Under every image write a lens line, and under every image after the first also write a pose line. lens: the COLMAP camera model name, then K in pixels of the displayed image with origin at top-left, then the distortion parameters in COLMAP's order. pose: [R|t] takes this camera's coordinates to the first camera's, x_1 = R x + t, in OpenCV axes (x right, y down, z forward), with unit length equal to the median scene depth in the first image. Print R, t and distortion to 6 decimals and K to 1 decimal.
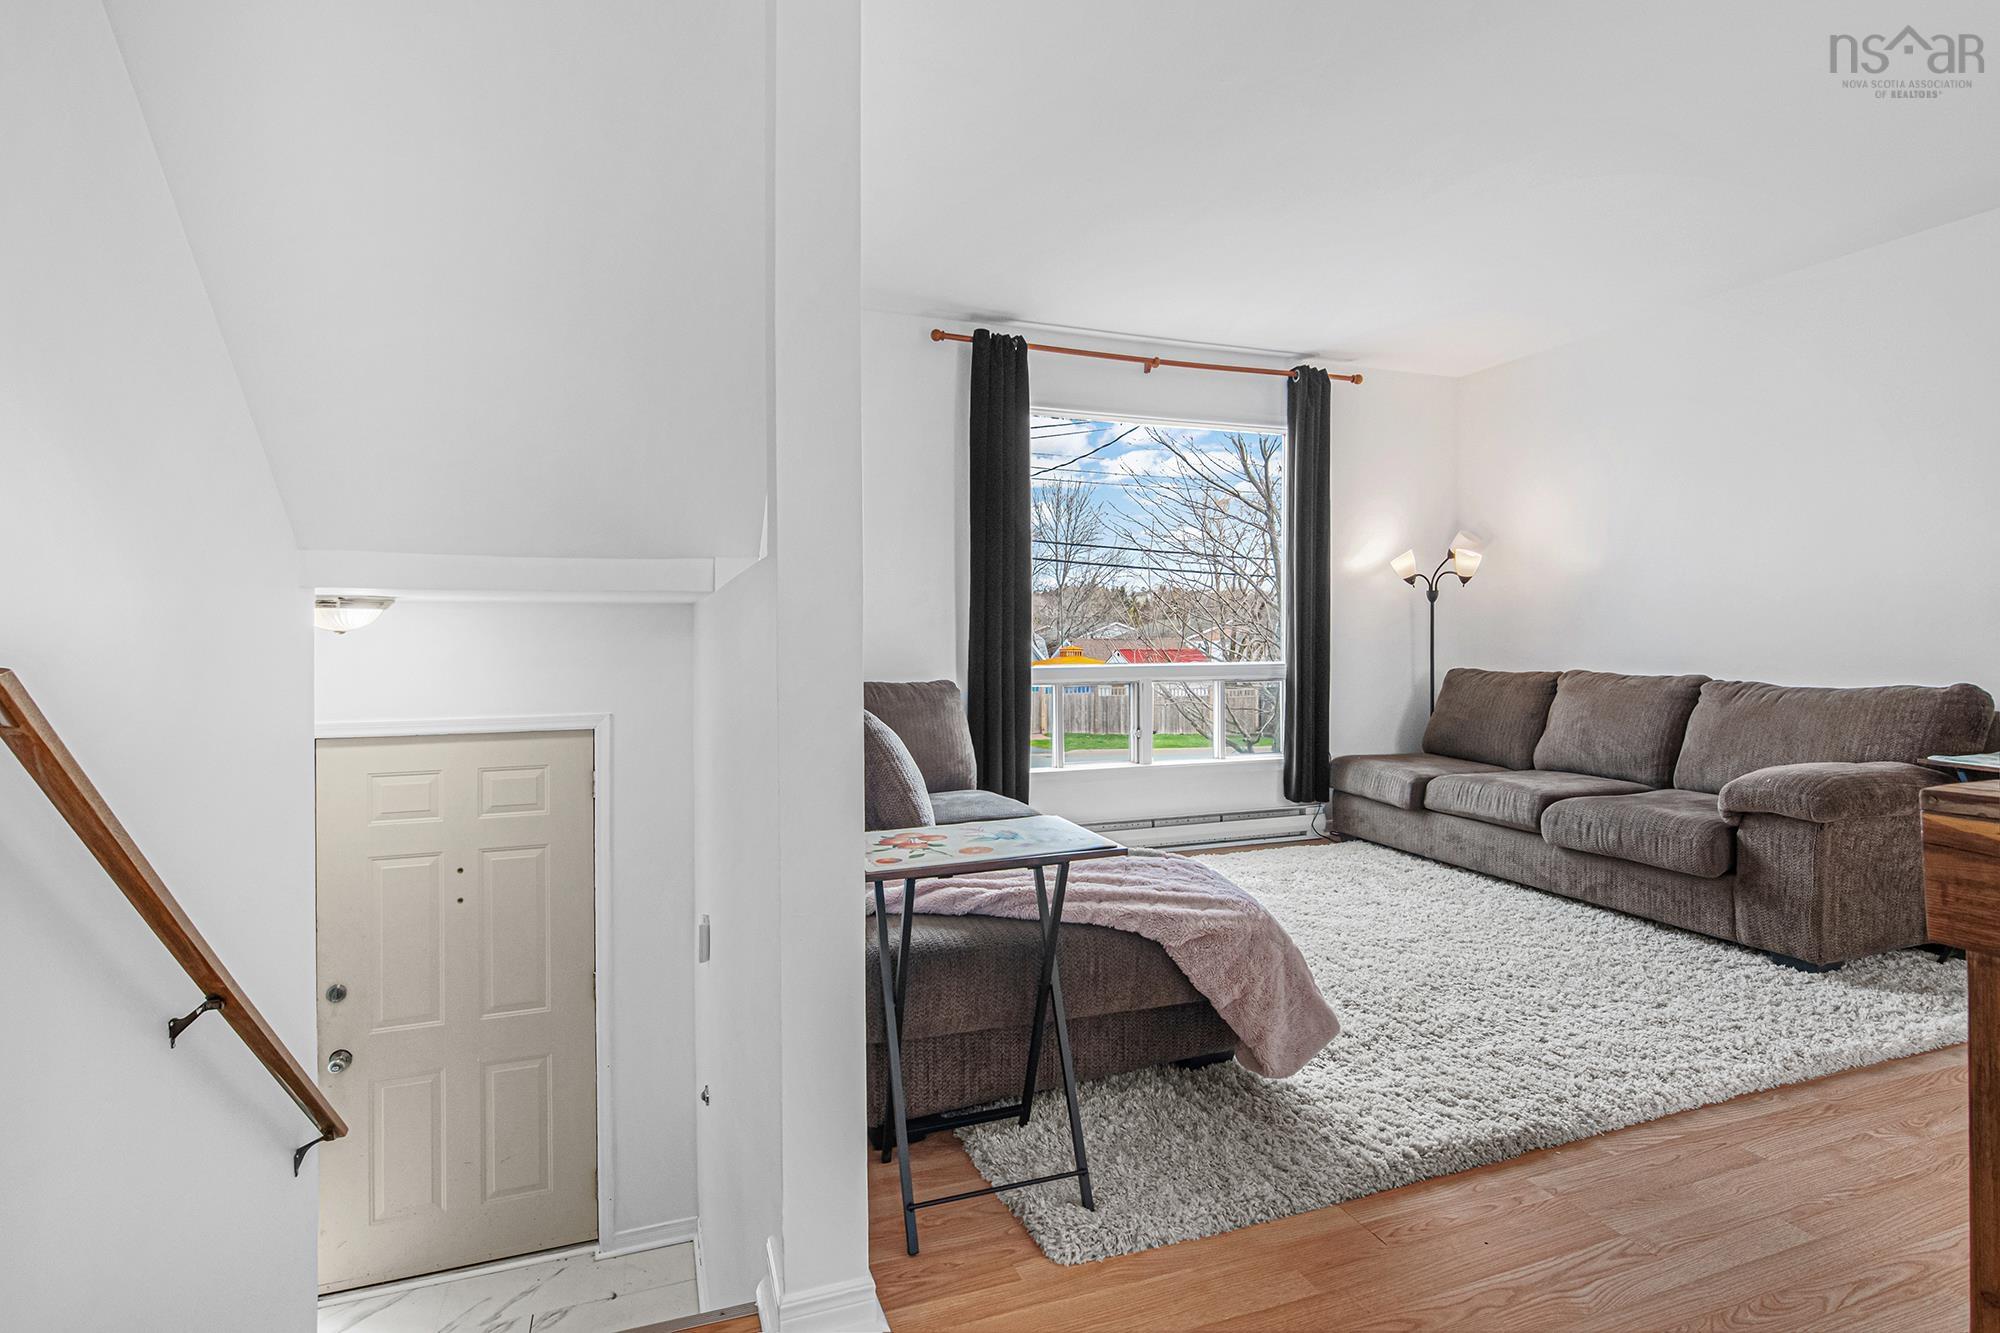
lens RADIAL K [[1027.2, 0, 1007.4], [0, 1027.2, 671.8], [0, 0, 1]] dist [-0.051372, -0.006739]
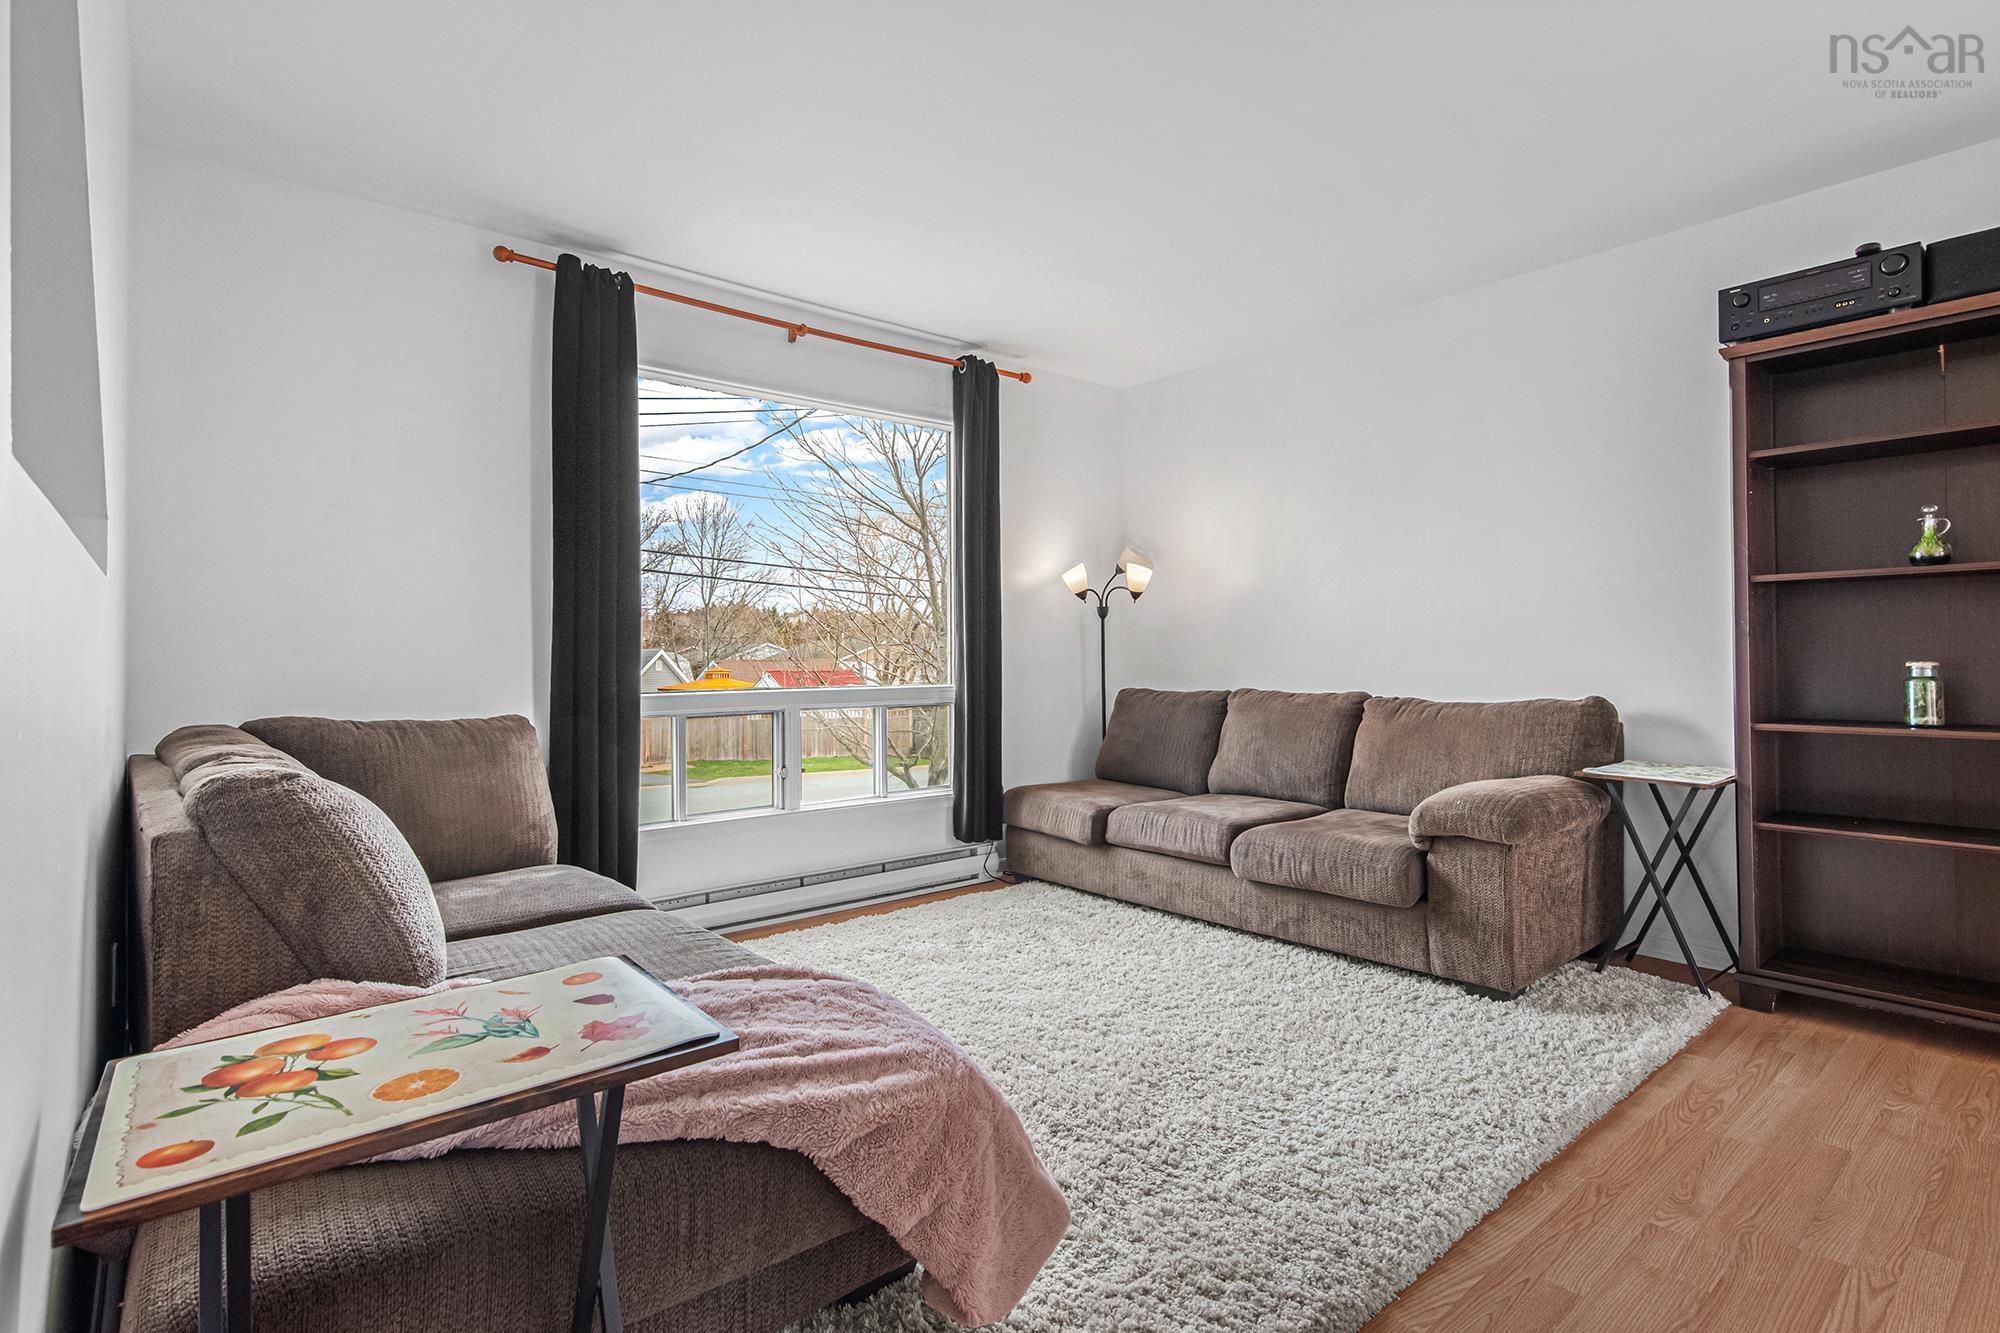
lens RADIAL K [[1008.8, 0, 1057.4], [0, 1008.8, 641.5], [0, 0, 1]] dist [0.004641, -0.001301]
pose [[0.926665, 0.002290, 0.375880, 0.032542], [0.016487, 0.998771, -0.046732, -0.005398], [-0.375526, 0.049502, 0.925489, 0.191108]]
